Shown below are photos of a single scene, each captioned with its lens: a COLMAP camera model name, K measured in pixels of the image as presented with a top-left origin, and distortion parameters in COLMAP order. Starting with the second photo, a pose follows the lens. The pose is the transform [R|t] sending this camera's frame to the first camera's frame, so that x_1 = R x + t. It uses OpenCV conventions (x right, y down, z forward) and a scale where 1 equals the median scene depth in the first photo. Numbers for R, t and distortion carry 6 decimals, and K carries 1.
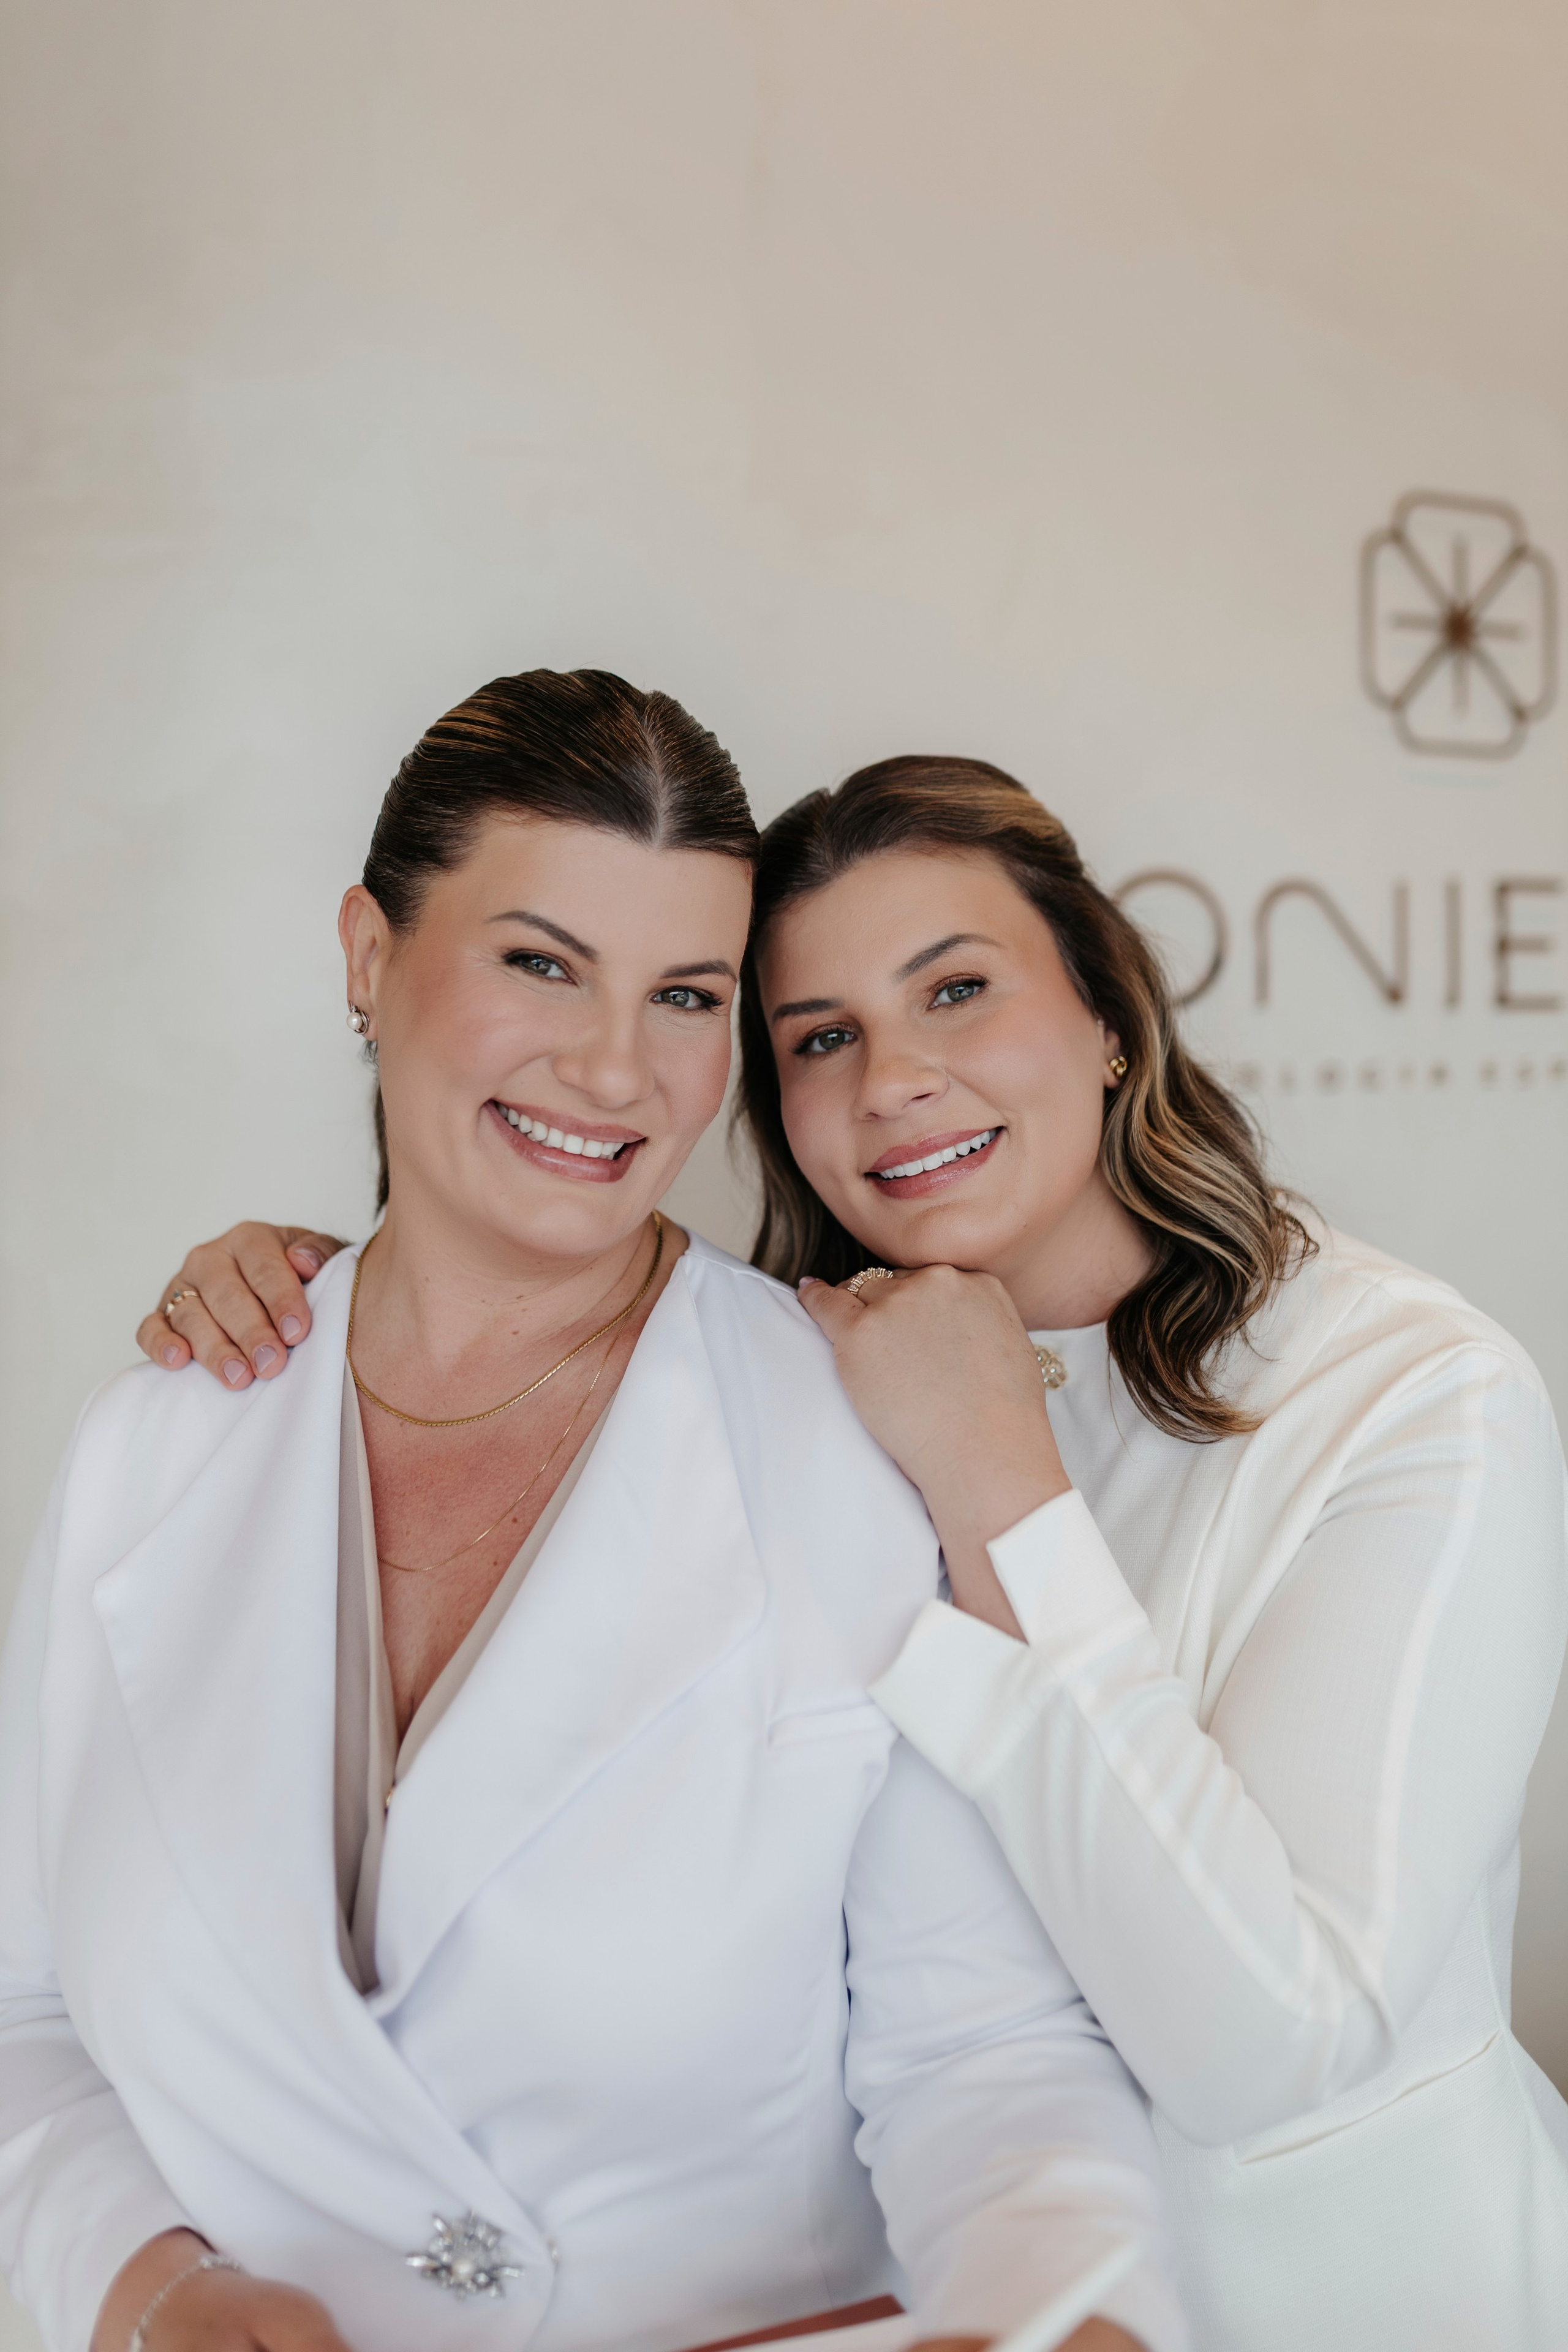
lens RADIAL K [[2366.6, 0, 784.0], [0, 2366.6, 1176.0], [0, 0, 1]] dist [-0.000393, 0.000419]
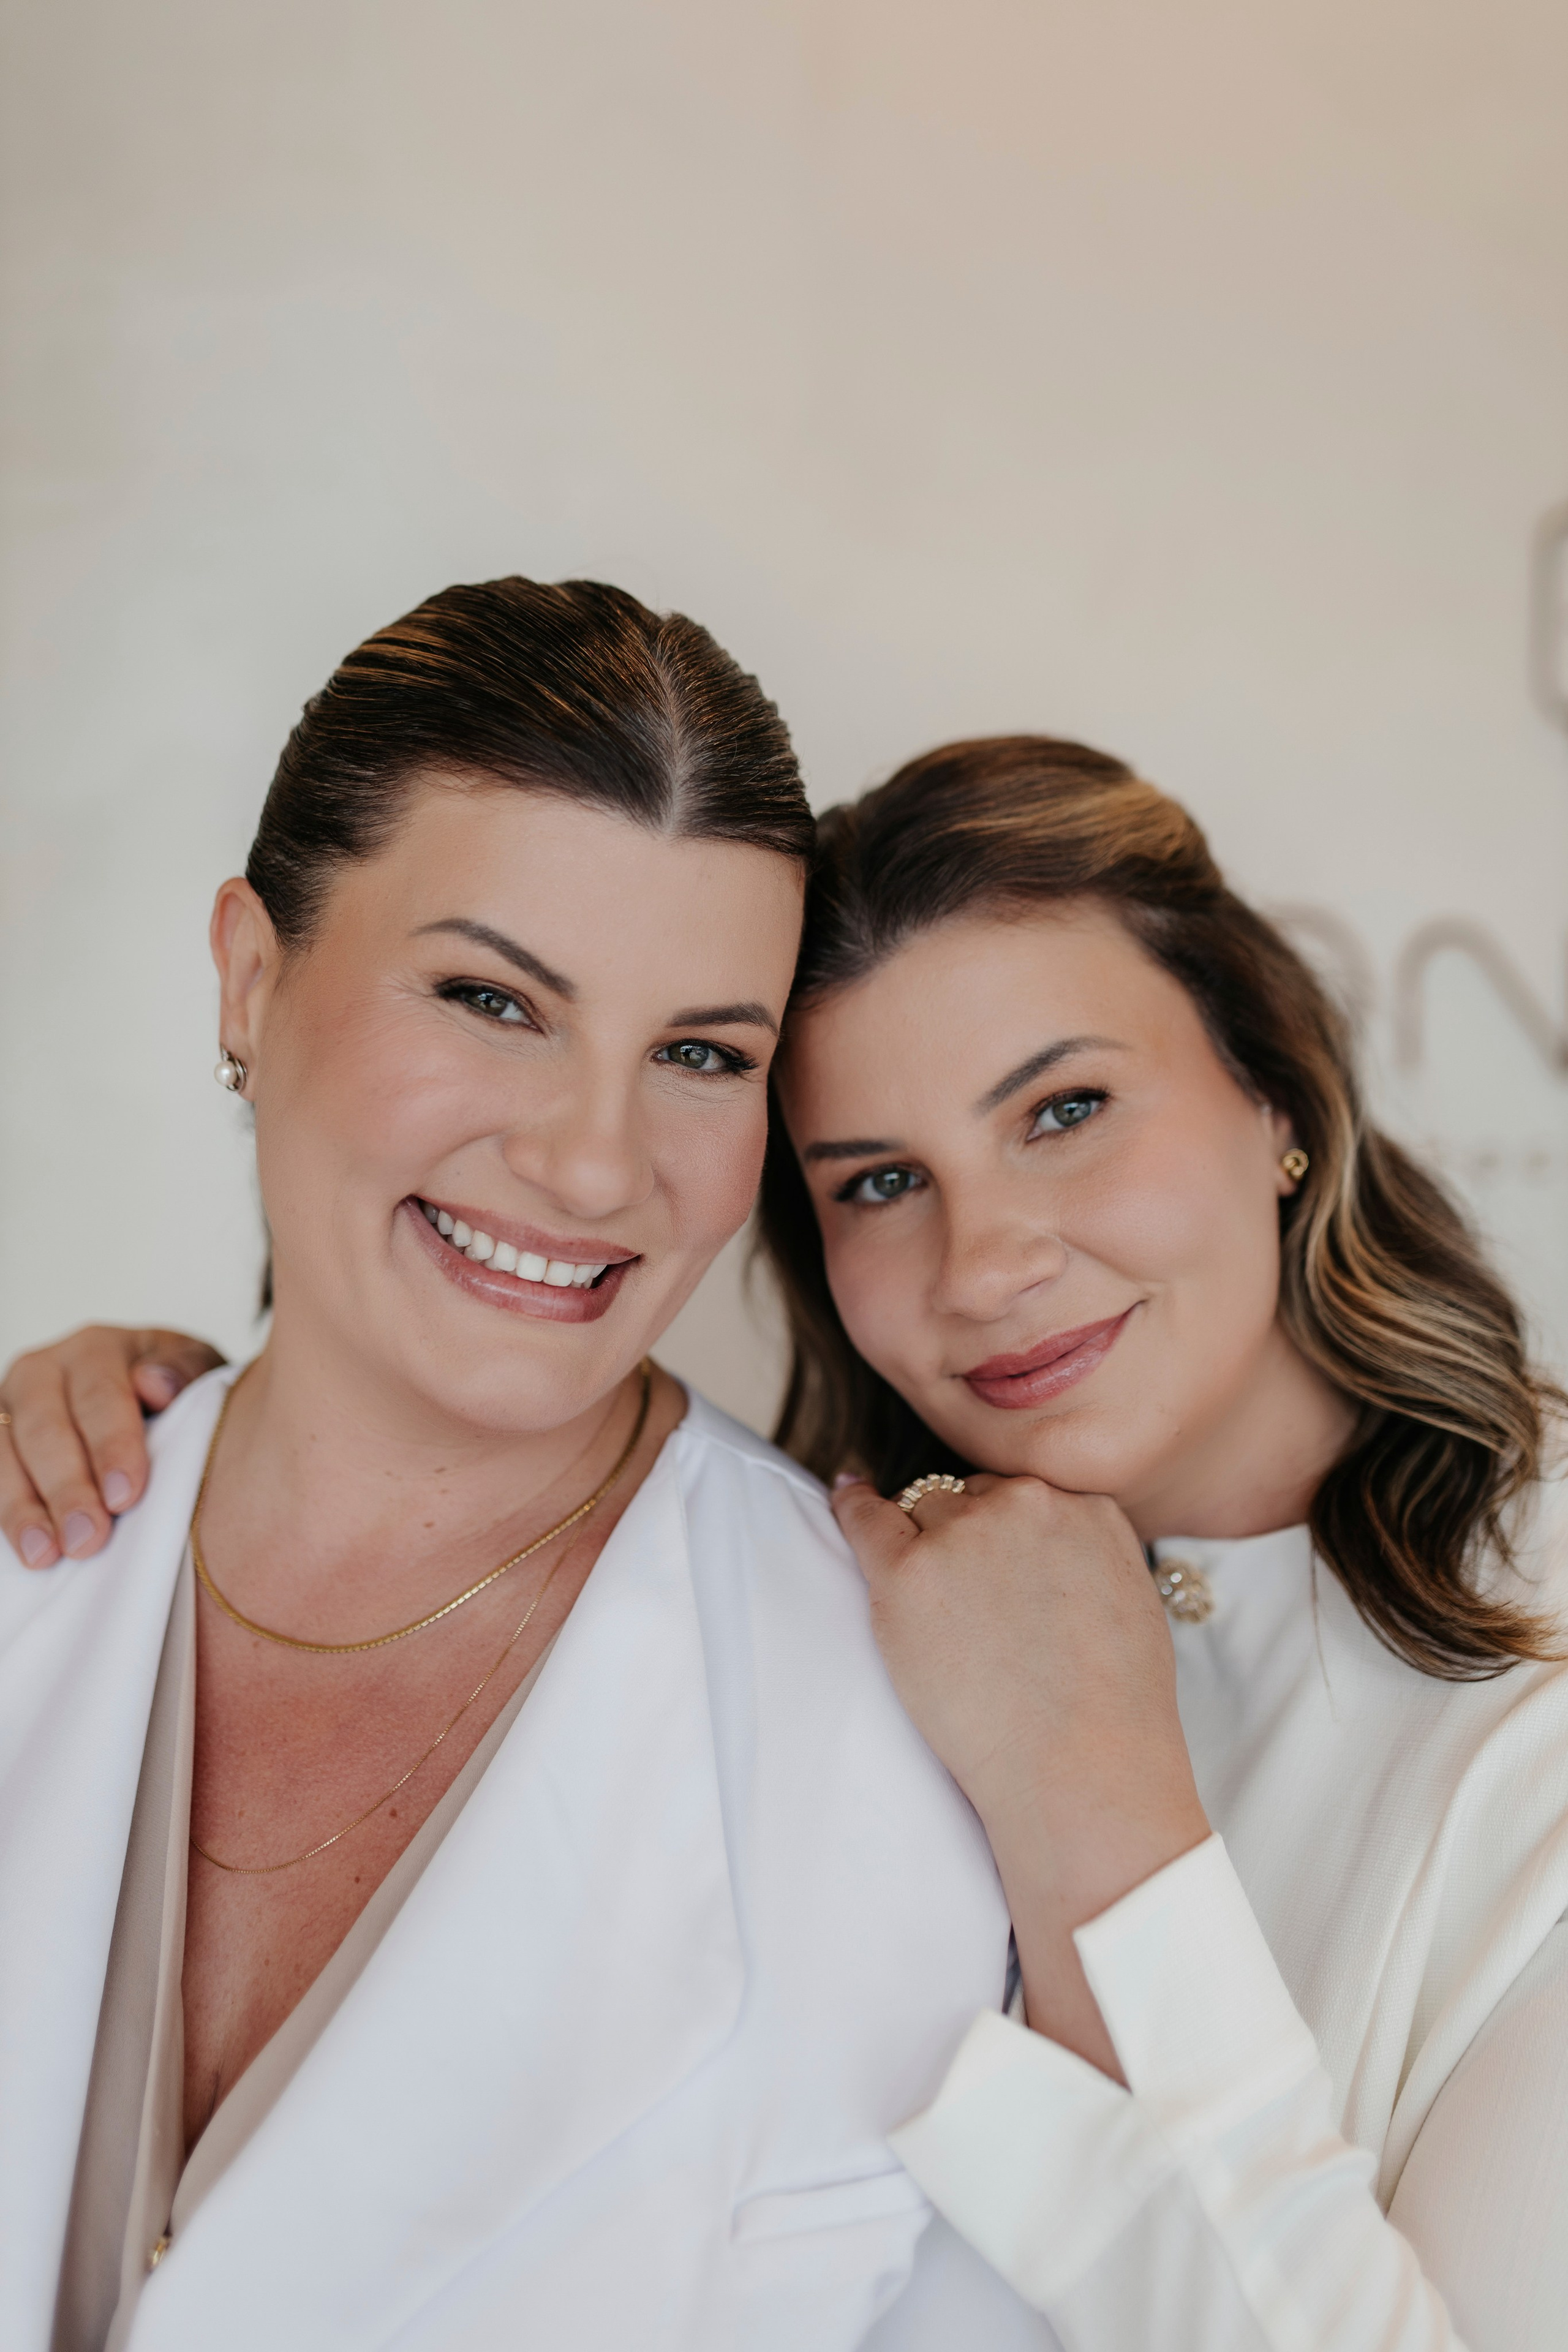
lens RADIAL K [[2366.6, 0, 784.0], [0, 2366.6, 1176.0], [0, 0, 1]] dist [-0.000393, 0.000419]
pose [[0.999479, 0.032240, 0.001438, -0.018317], [-0.032212, 0.999349, -0.016272, -0.030569], [-0.001961, 0.016217, 0.999867, 0.319481]]
